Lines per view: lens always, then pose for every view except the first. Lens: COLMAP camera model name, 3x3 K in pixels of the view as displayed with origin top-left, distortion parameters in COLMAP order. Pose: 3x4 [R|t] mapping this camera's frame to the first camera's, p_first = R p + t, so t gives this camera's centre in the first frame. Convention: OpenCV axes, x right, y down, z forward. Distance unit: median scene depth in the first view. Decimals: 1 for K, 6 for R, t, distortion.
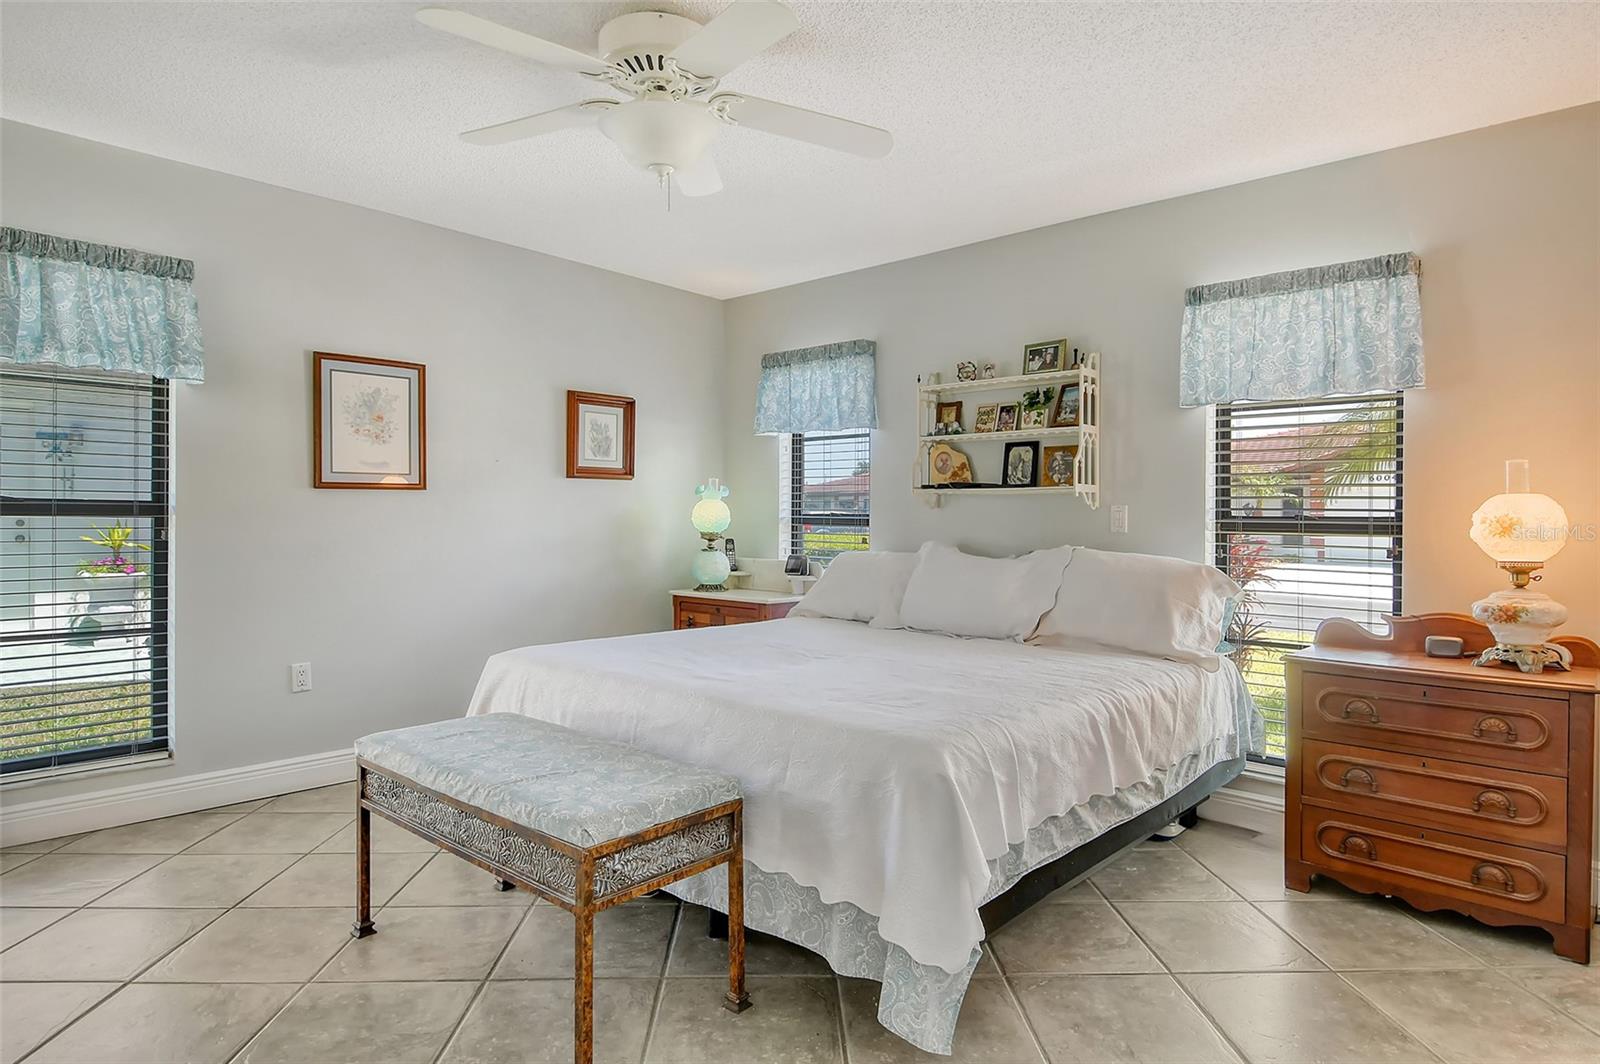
lens RADIAL K [[907.8, 0, 805.6], [0, 907.8, 534.8], [0, 0, 1]] dist [0.025591, -0.002115]
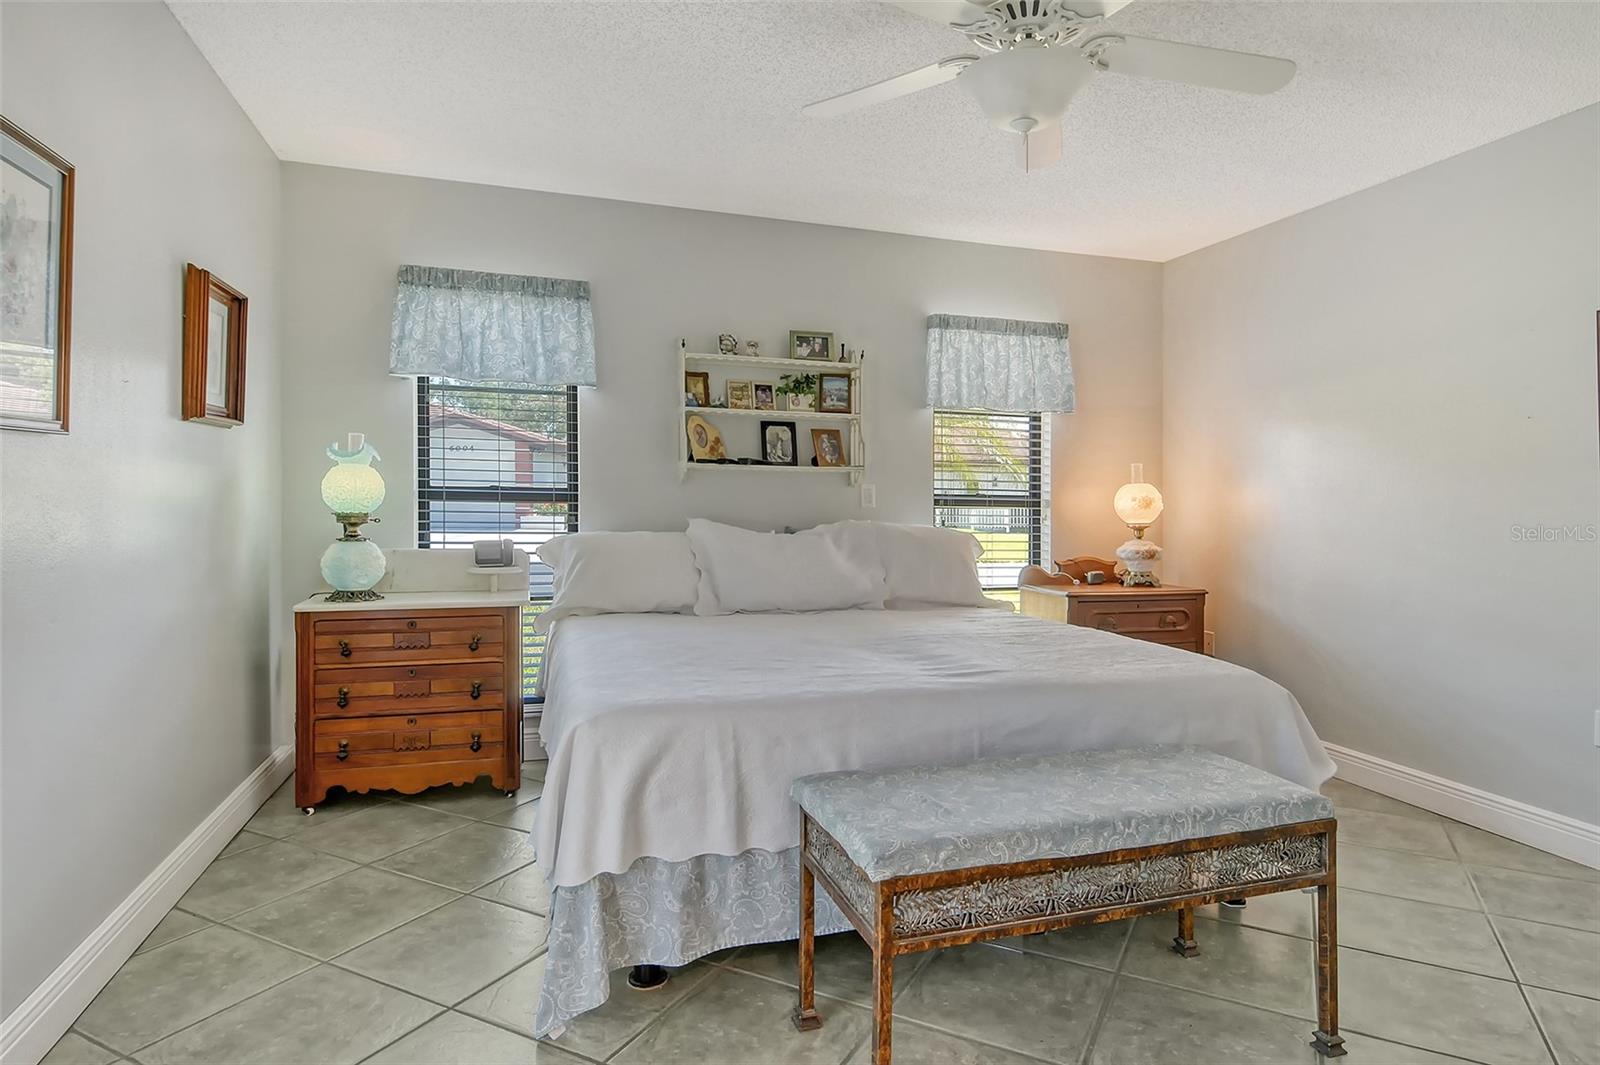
lens RADIAL K [[907.8, 0, 808.3], [0, 907.8, 520.4], [0, 0, 1]] dist [0.025591, -0.002115]
pose [[0.496862, -0.025708, 0.867449, -0.643738], [0.006131, 0.999640, 0.026114, -0.015628], [-0.867808, -0.007656, 0.496841, 0.445144]]
